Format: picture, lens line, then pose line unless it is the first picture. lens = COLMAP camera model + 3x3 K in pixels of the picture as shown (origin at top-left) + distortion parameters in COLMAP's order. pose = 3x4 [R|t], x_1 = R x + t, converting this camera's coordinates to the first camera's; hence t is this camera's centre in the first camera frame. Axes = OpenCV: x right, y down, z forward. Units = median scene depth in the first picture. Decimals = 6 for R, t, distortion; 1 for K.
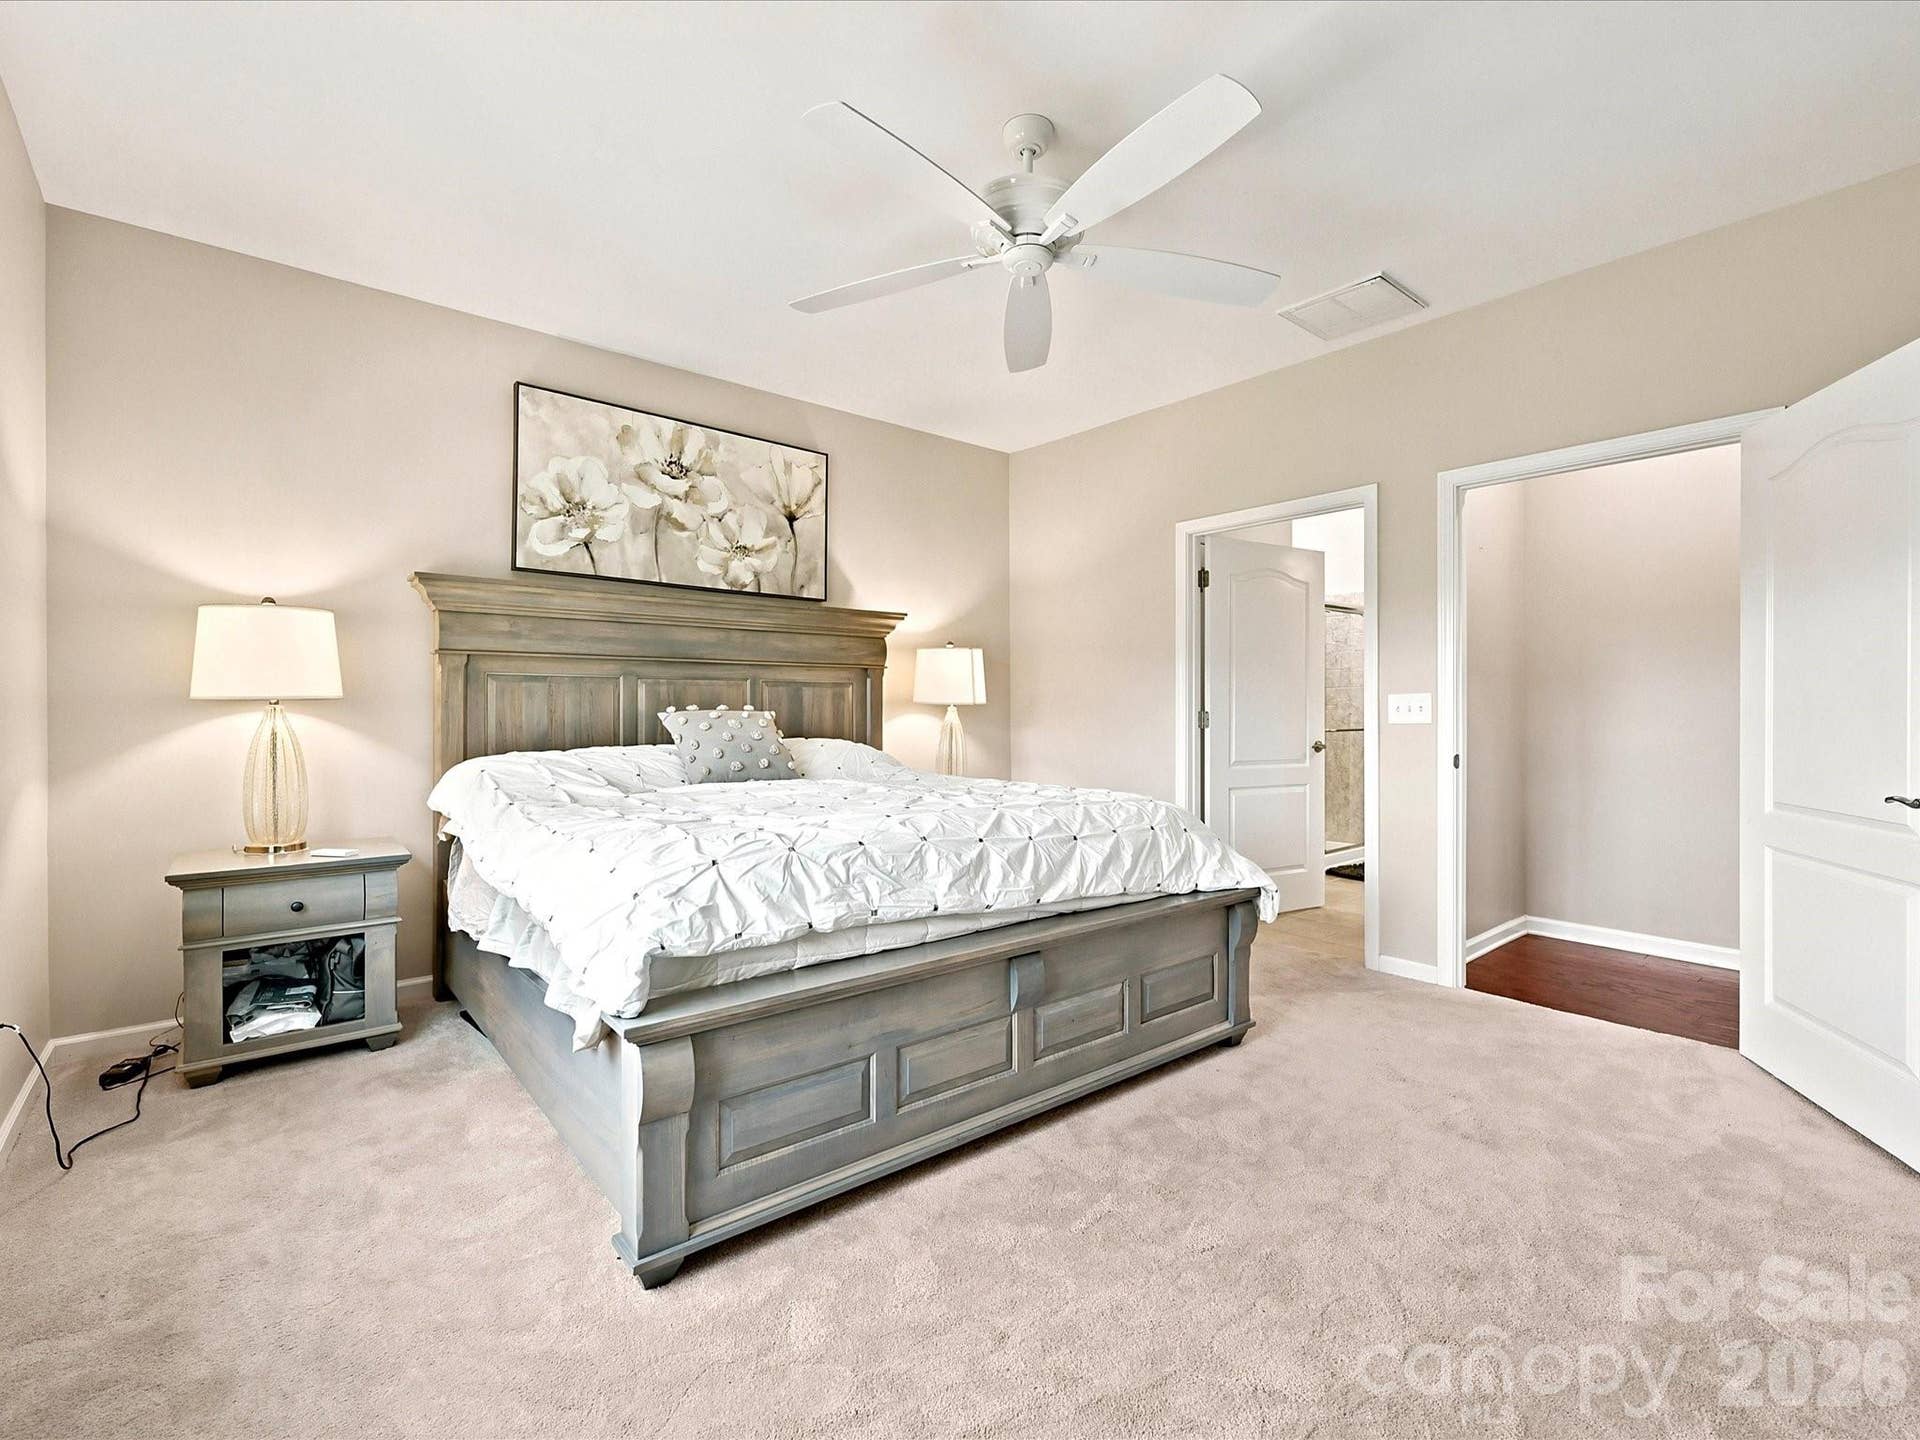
lens RADIAL K [[865.9, 0, 958.0], [0, 865.9, 717.7], [0, 0, 1]] dist [-0.008797, -0.000460]
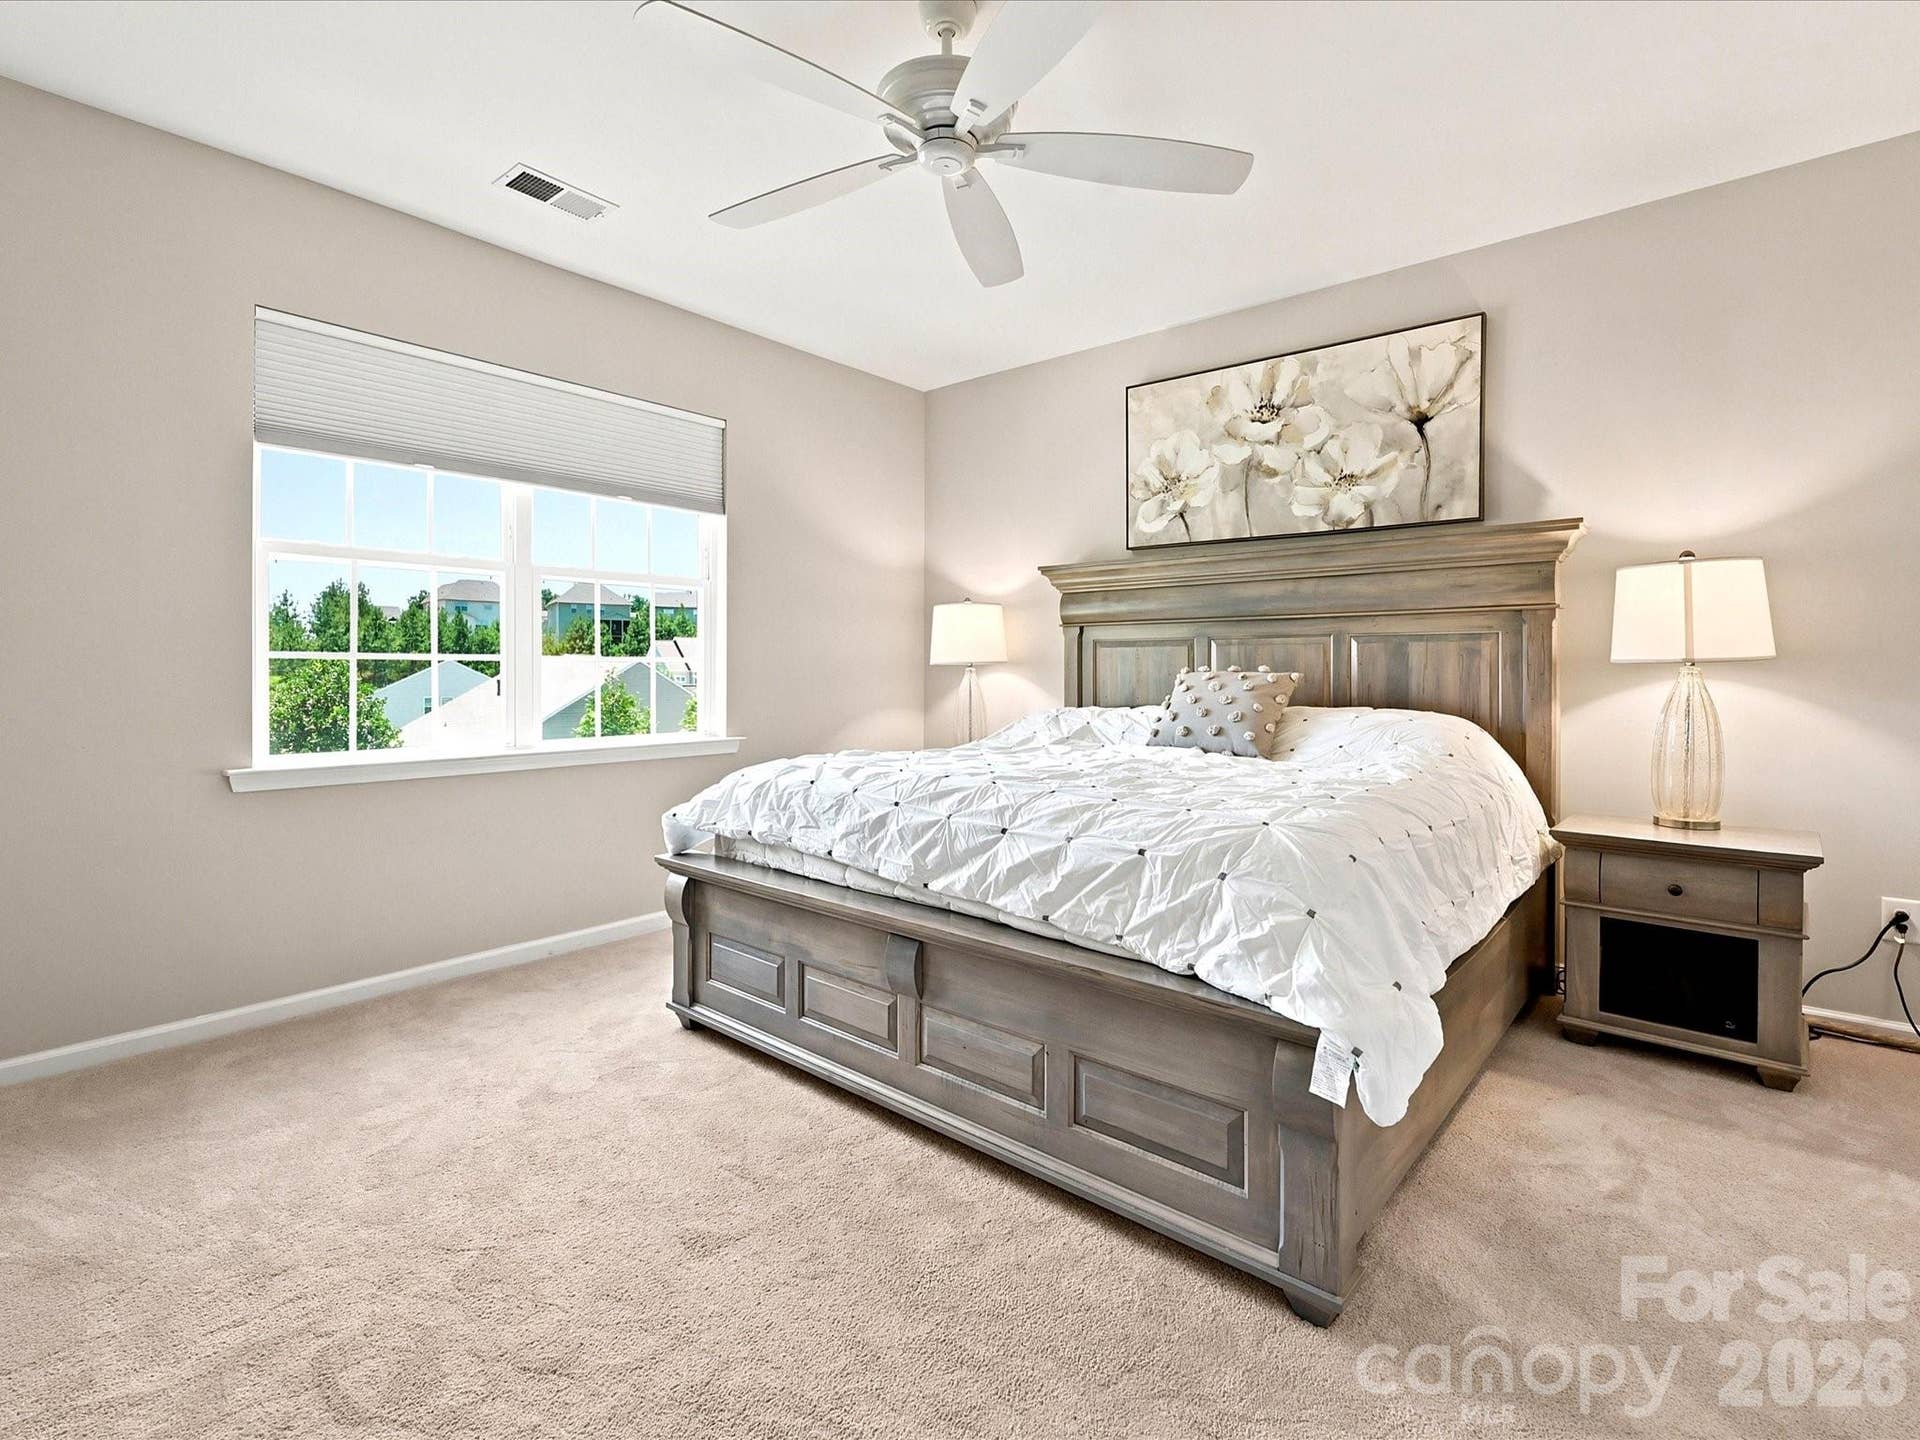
lens RADIAL K [[940.4, 0, 938.6], [0, 940.4, 663.6], [0, 0, 1]] dist [-0.001300, -0.000306]
pose [[0.150895, -0.007910, -0.988518, 0.612787], [-0.010762, 0.999896, -0.009643, -0.004333], [0.988491, 0.012093, 0.150795, 0.501434]]
